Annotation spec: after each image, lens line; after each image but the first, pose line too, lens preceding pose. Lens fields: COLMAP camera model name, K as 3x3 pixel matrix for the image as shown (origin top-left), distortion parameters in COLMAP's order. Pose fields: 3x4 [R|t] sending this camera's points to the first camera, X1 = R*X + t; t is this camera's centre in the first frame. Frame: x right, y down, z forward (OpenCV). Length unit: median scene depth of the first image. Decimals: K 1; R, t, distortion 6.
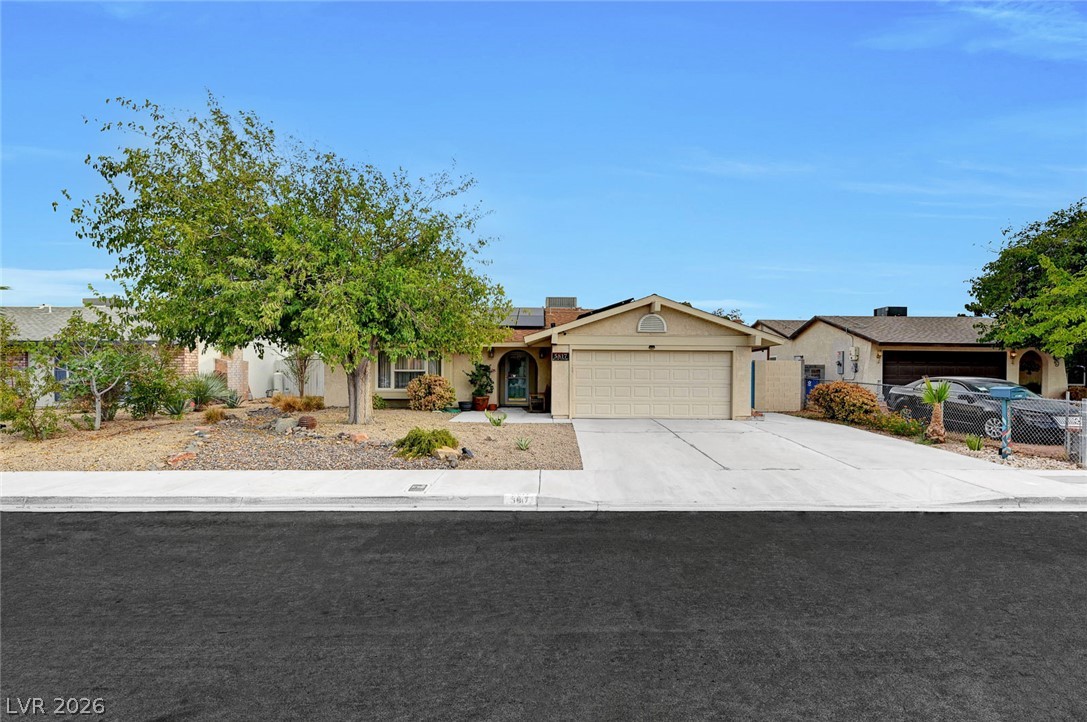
lens RADIAL K [[489.7, 0, 543.5], [0, 489.7, 361.0], [0, 0, 1]] dist [0.002756, 0.000227]
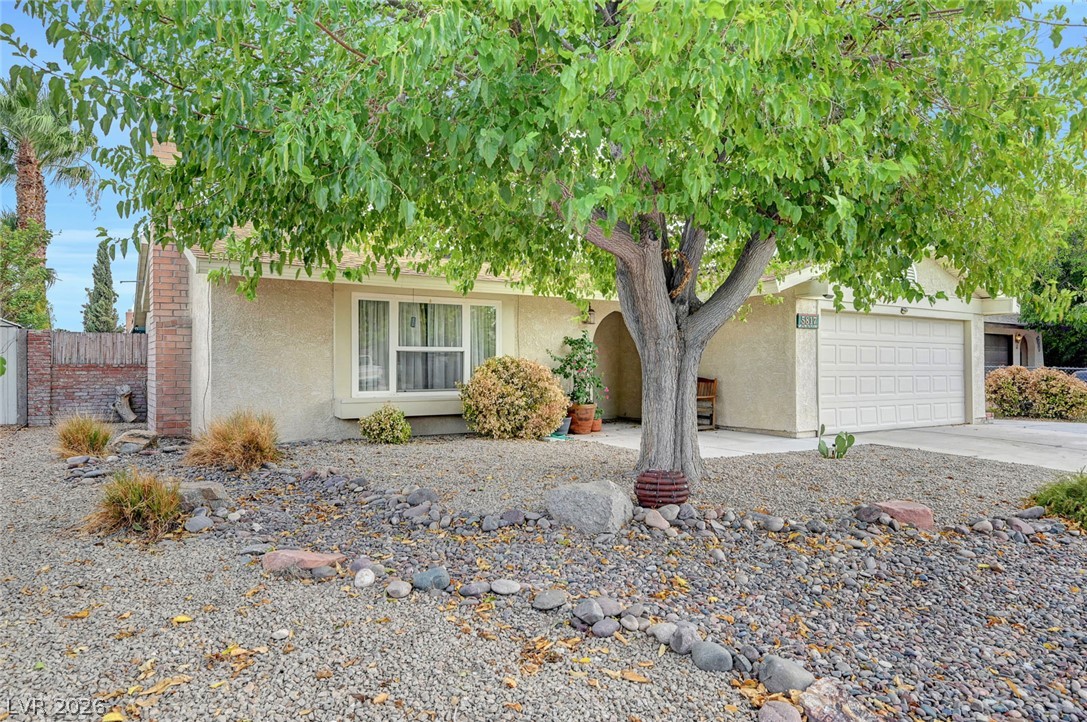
lens RADIAL K [[697.7, 0, 543.5], [0, 697.7, 361.0], [0, 0, 1]] dist [-0.002078, -0.000394]
pose [[0.843285, -0.000661, 0.537466, -0.547783], [-0.004845, 0.999949, 0.008832, 0.025706], [-0.537444, -0.010051, 0.843239, 0.455254]]
